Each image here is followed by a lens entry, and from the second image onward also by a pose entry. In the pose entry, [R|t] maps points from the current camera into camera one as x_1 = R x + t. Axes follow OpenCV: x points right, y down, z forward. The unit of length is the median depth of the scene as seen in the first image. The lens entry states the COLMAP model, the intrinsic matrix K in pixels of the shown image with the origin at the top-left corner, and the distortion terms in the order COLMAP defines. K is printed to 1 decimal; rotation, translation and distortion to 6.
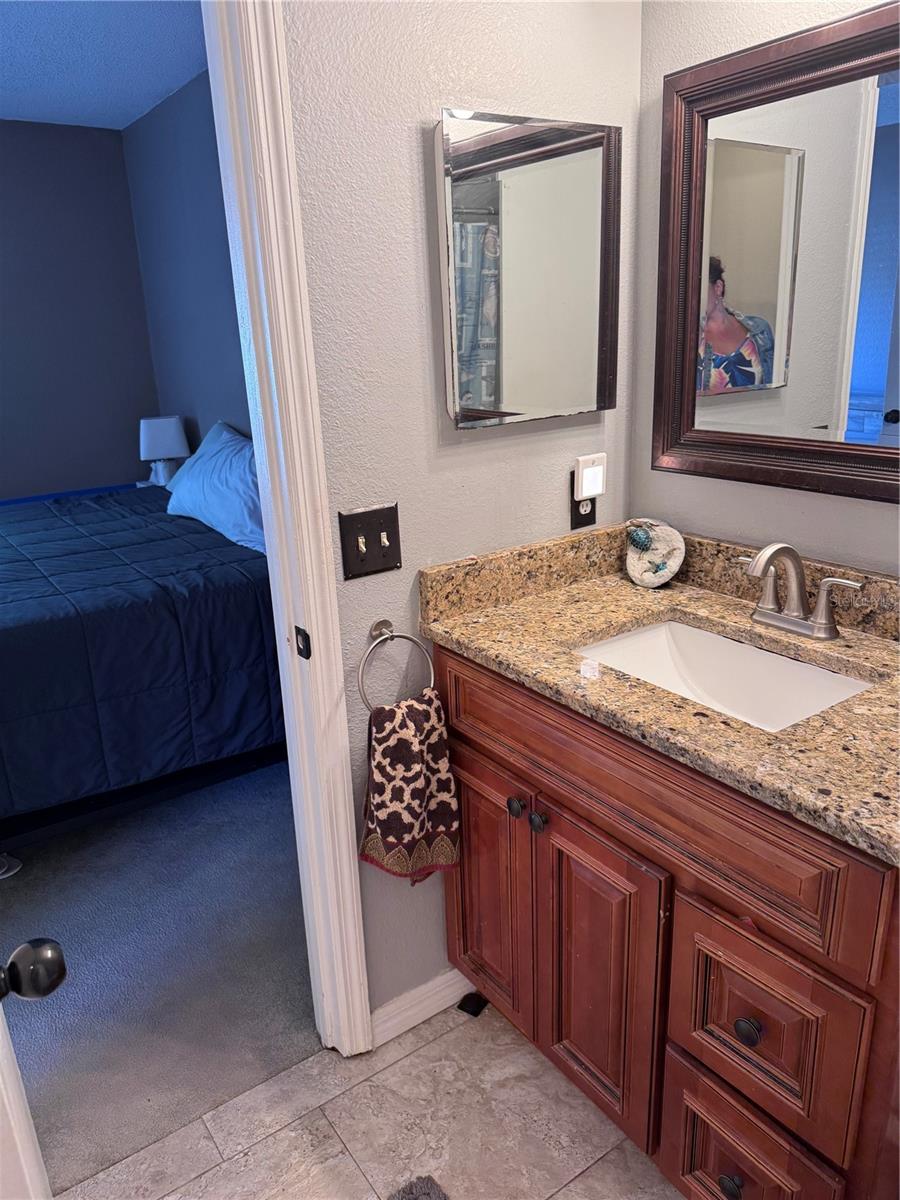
lens RADIAL K [[849.7, 0, 440.8], [0, 849.7, 603.0], [0, 0, 1]] dist [0.063152, -0.095834]
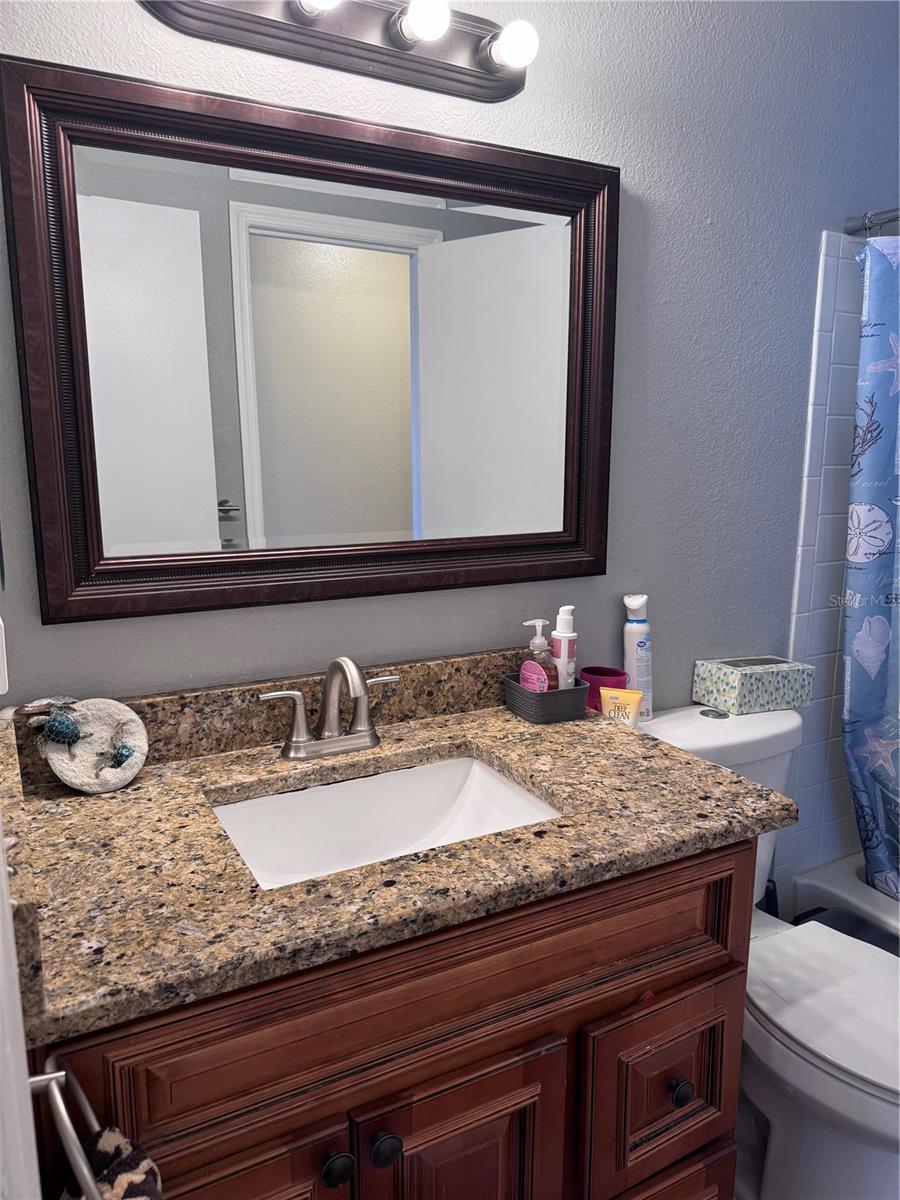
lens RADIAL K [[849.7, 0, 441.7], [0, 849.7, 594.0], [0, 0, 1]] dist [0.063152, -0.095834]
pose [[0.112800, -0.136033, 0.984262, -0.452262], [0.302075, 0.948392, 0.096457, -0.184307], [-0.946587, 0.286440, 0.148070, 0.736677]]
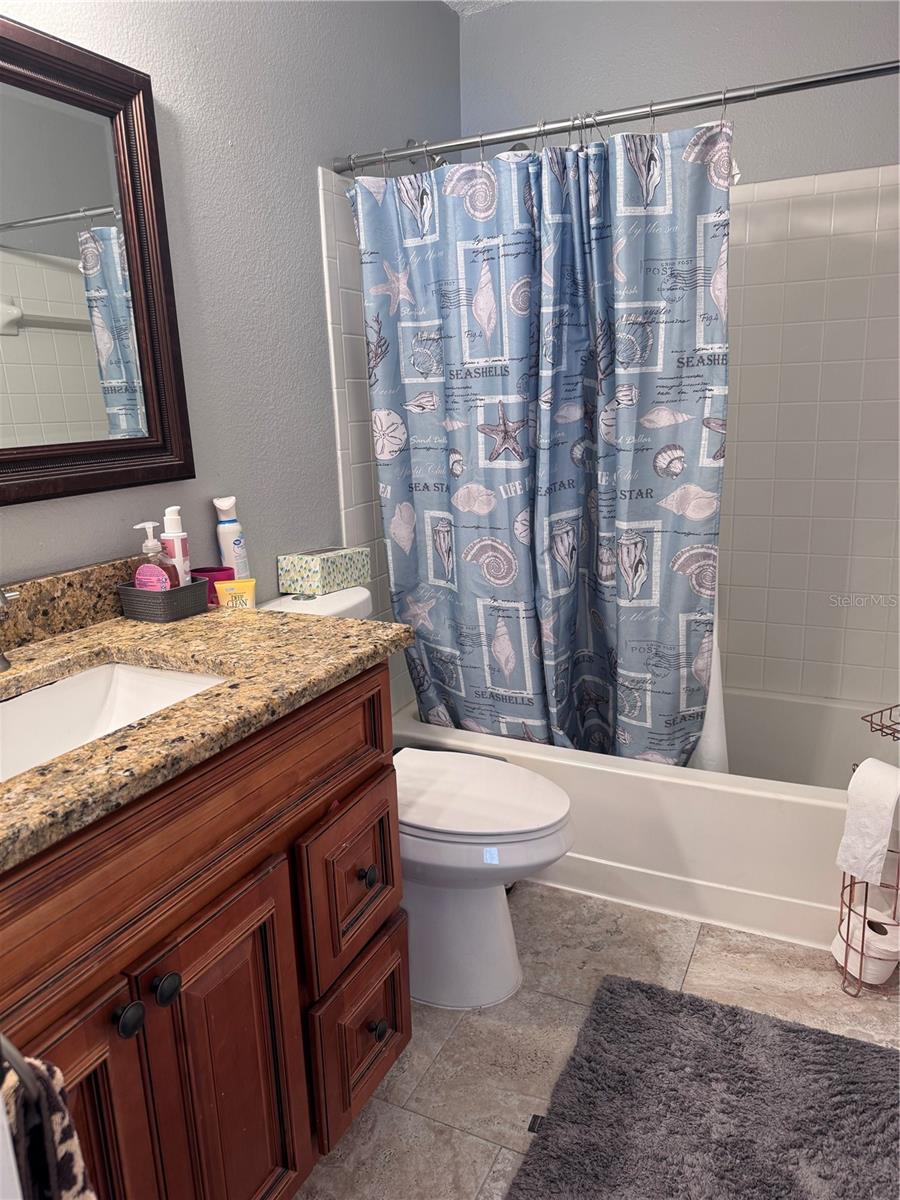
lens RADIAL K [[849.7, 0, 457.6], [0, 849.7, 604.5], [0, 0, 1]] dist [0.063152, -0.095834]
pose [[-0.495707, -0.151100, 0.855245, -0.529966], [0.320194, 0.883584, 0.341694, -0.168067], [-0.807311, 0.443224, -0.389617, 0.933129]]
